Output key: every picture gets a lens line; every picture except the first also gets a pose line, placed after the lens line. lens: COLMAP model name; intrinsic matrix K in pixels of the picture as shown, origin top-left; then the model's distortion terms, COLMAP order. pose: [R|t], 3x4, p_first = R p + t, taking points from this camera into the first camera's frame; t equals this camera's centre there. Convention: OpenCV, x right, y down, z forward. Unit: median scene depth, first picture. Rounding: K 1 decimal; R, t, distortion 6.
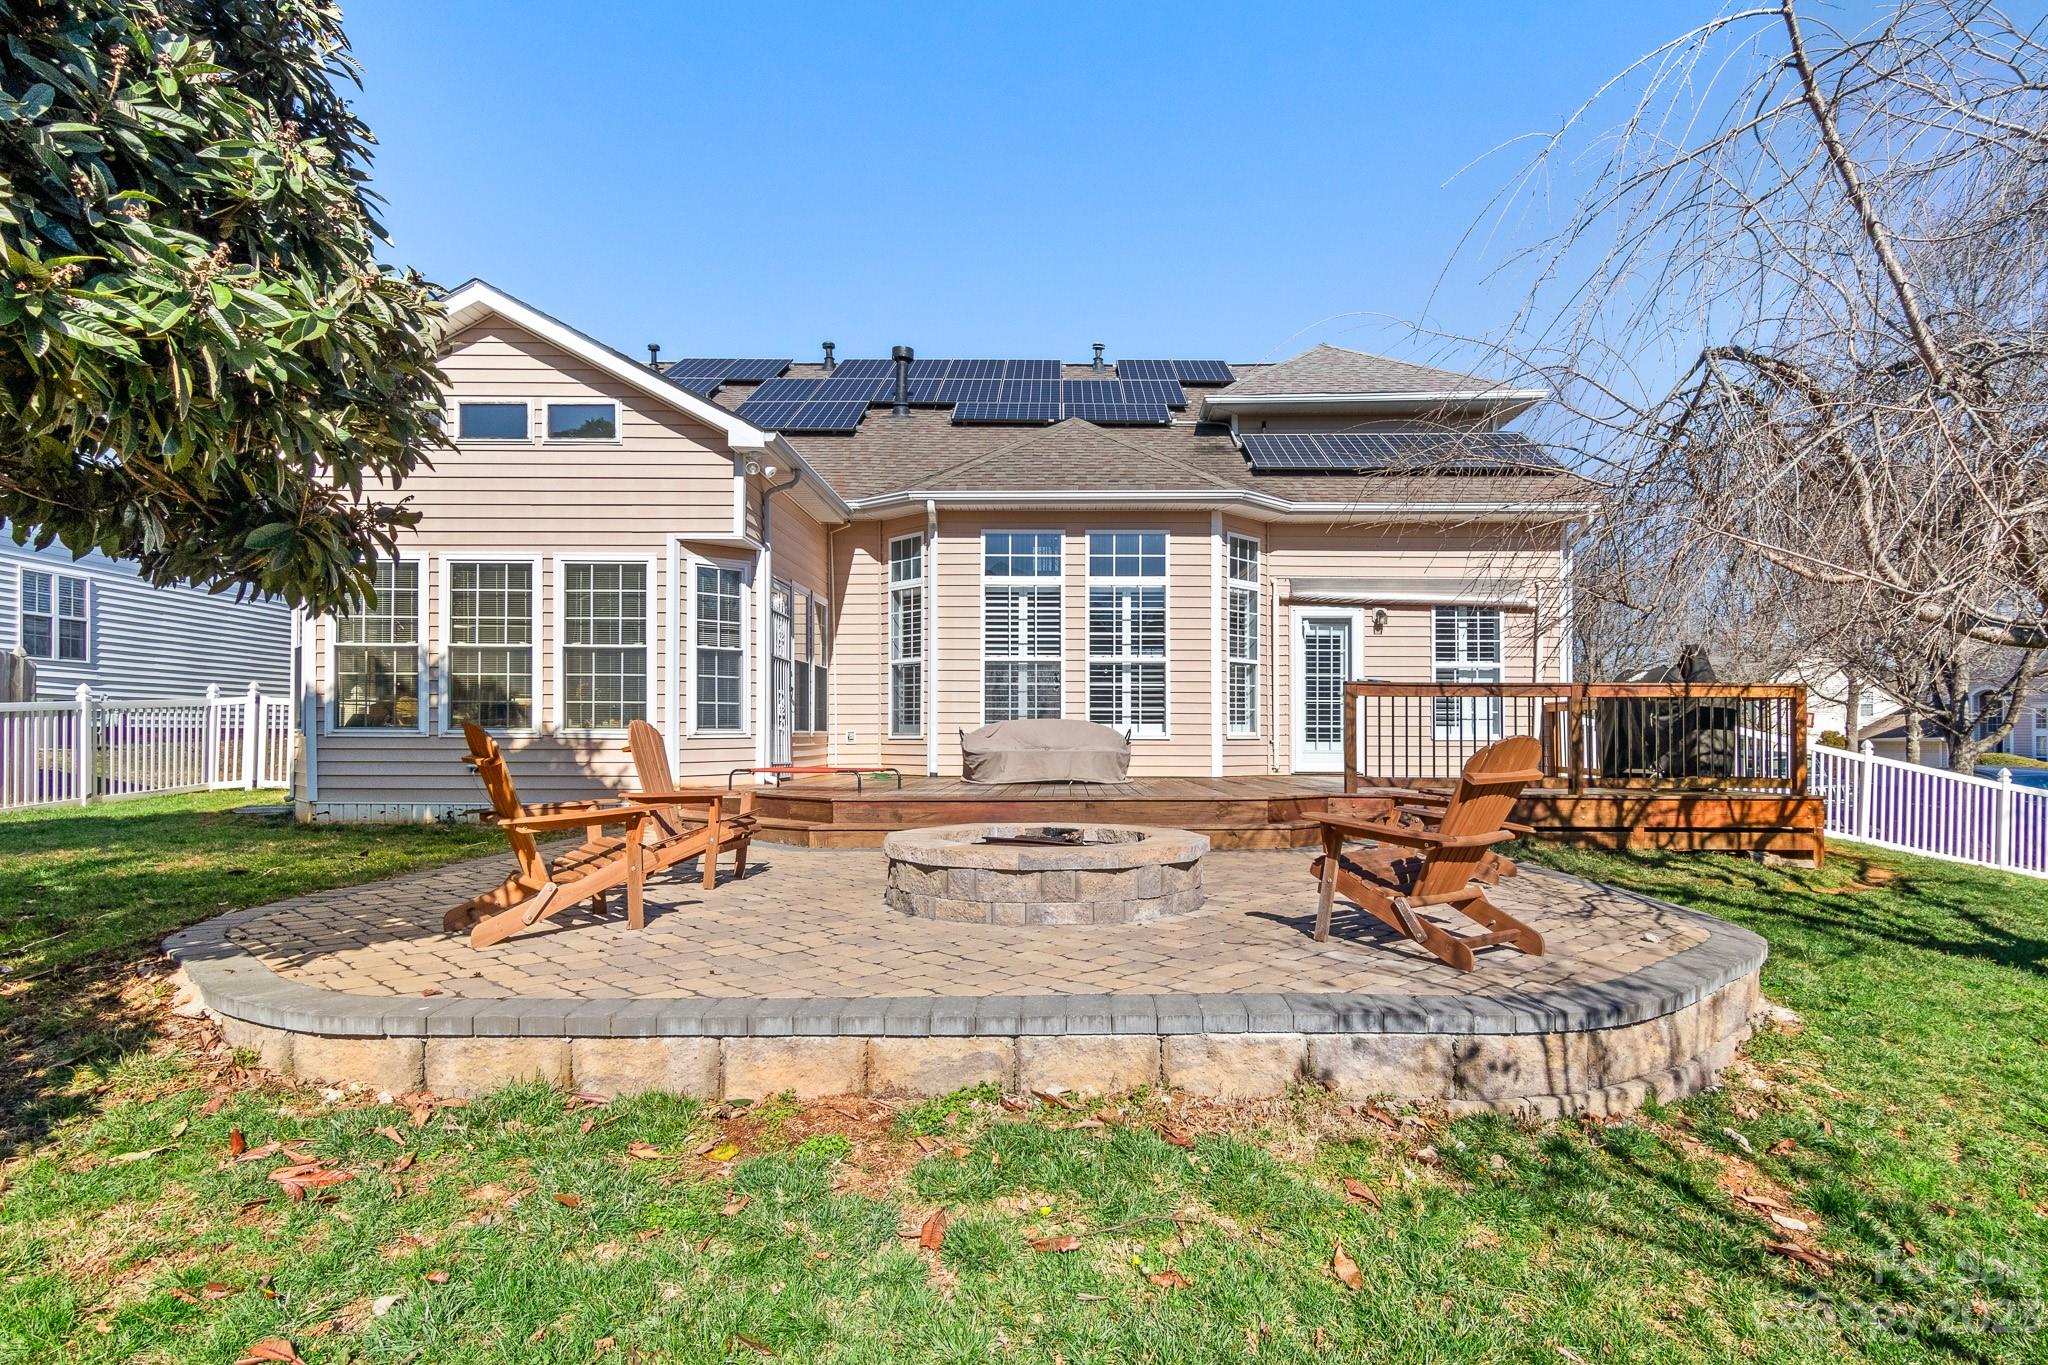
lens RADIAL K [[1137.1, 0, 1027.6], [0, 1137.1, 747.1], [0, 0, 1]] dist [-0.001427, -0.000016]
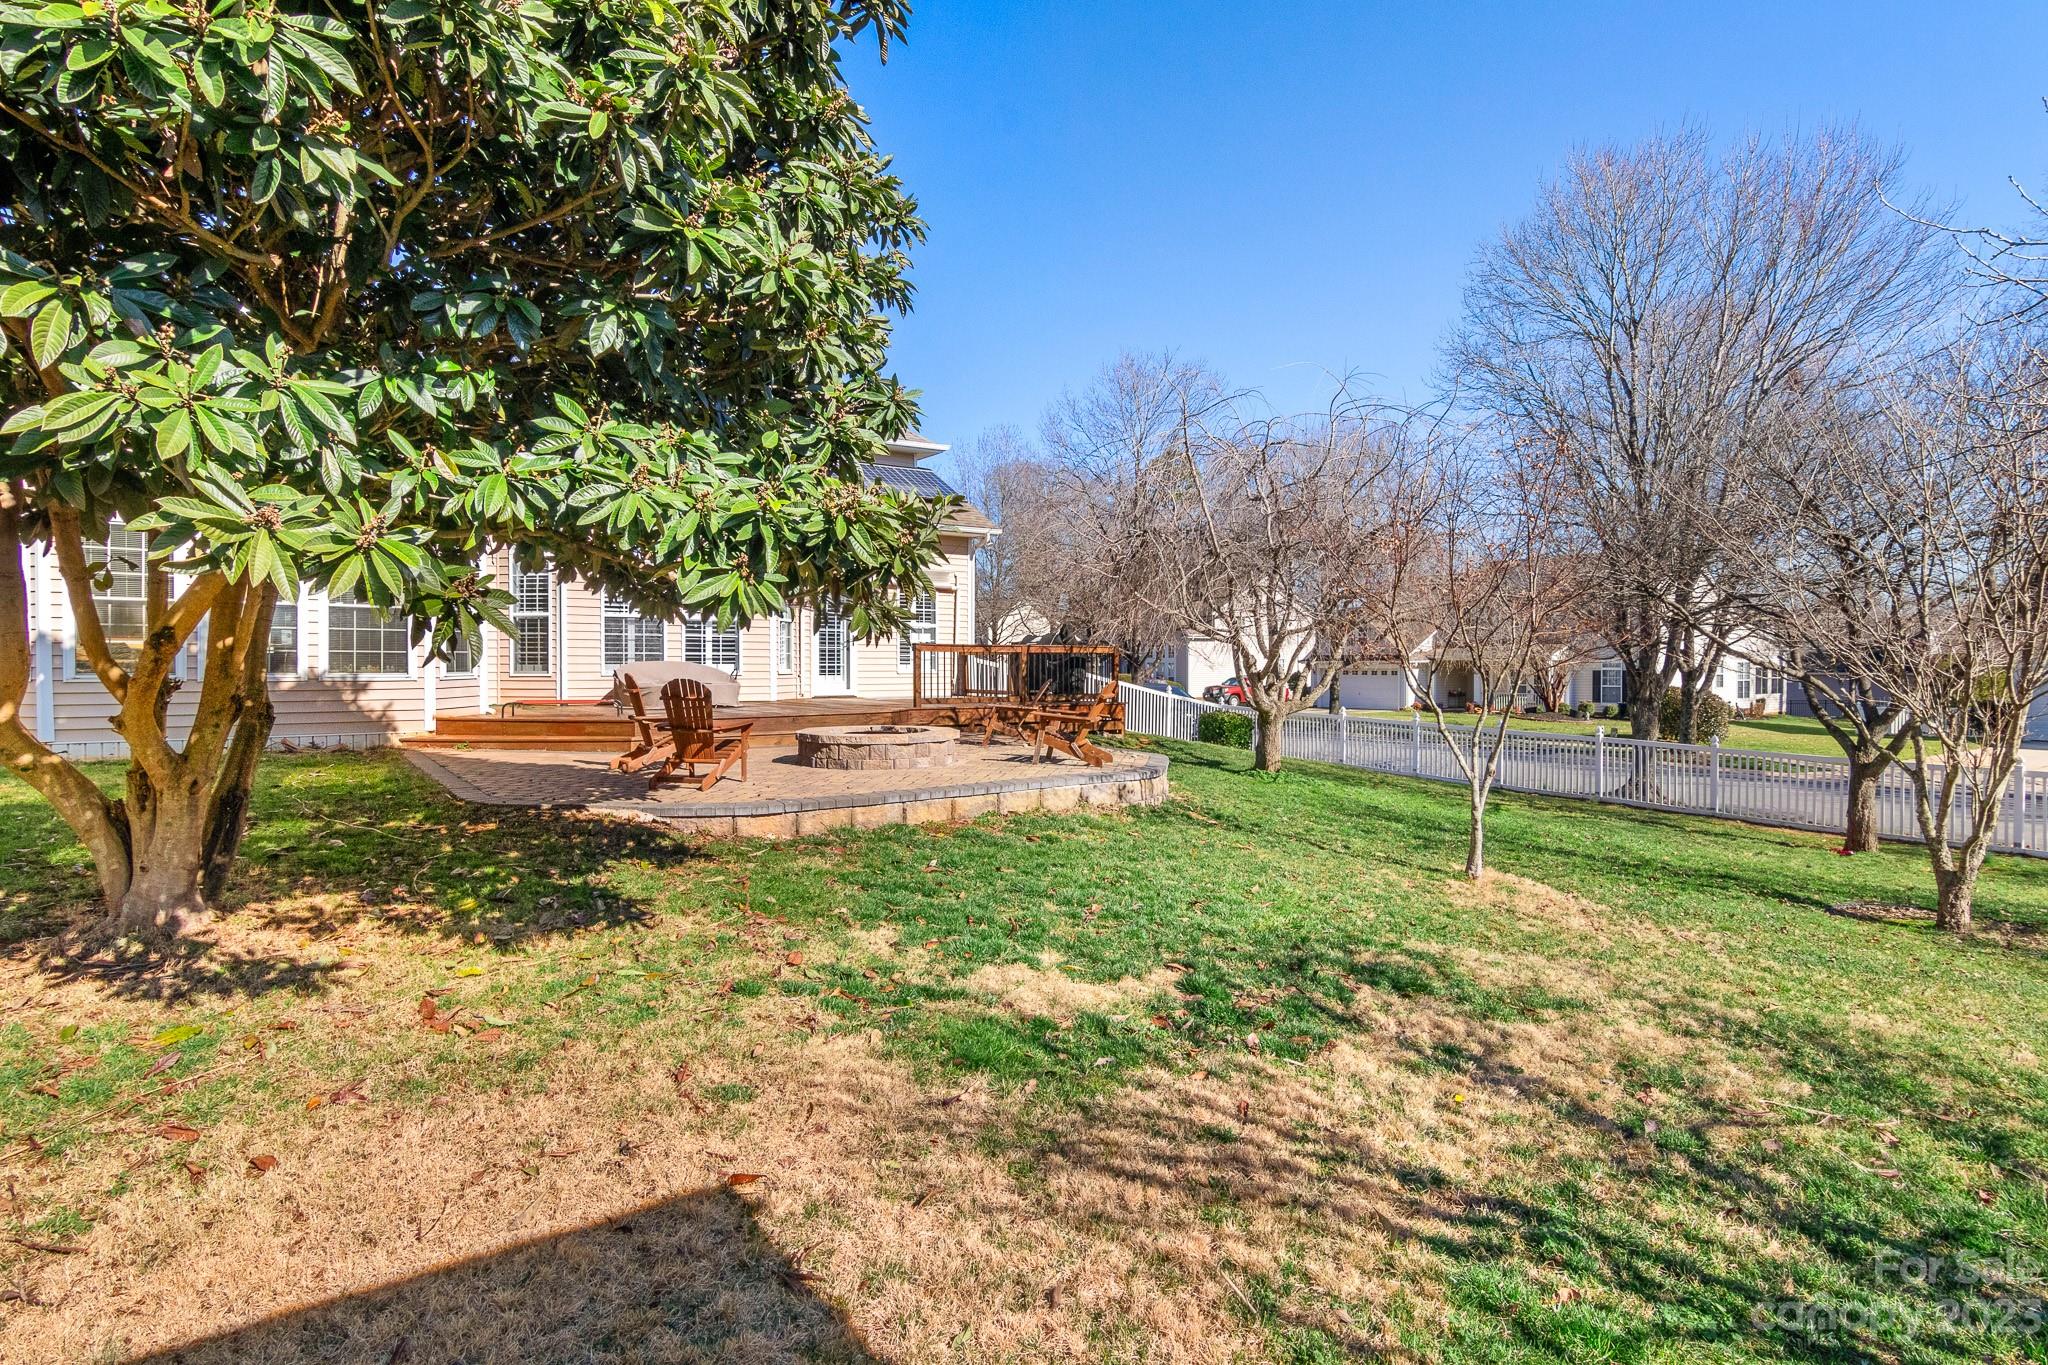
lens RADIAL K [[1043.0, 0, 1025.6], [0, 1043.0, 674.0], [0, 0, 1]] dist [-0.001601, 0.000767]
pose [[0.811944, -0.007685, 0.583685, -0.455192], [0.005458, 0.999970, 0.005573, -0.017177], [-0.583710, -0.001339, 0.811961, -0.354187]]
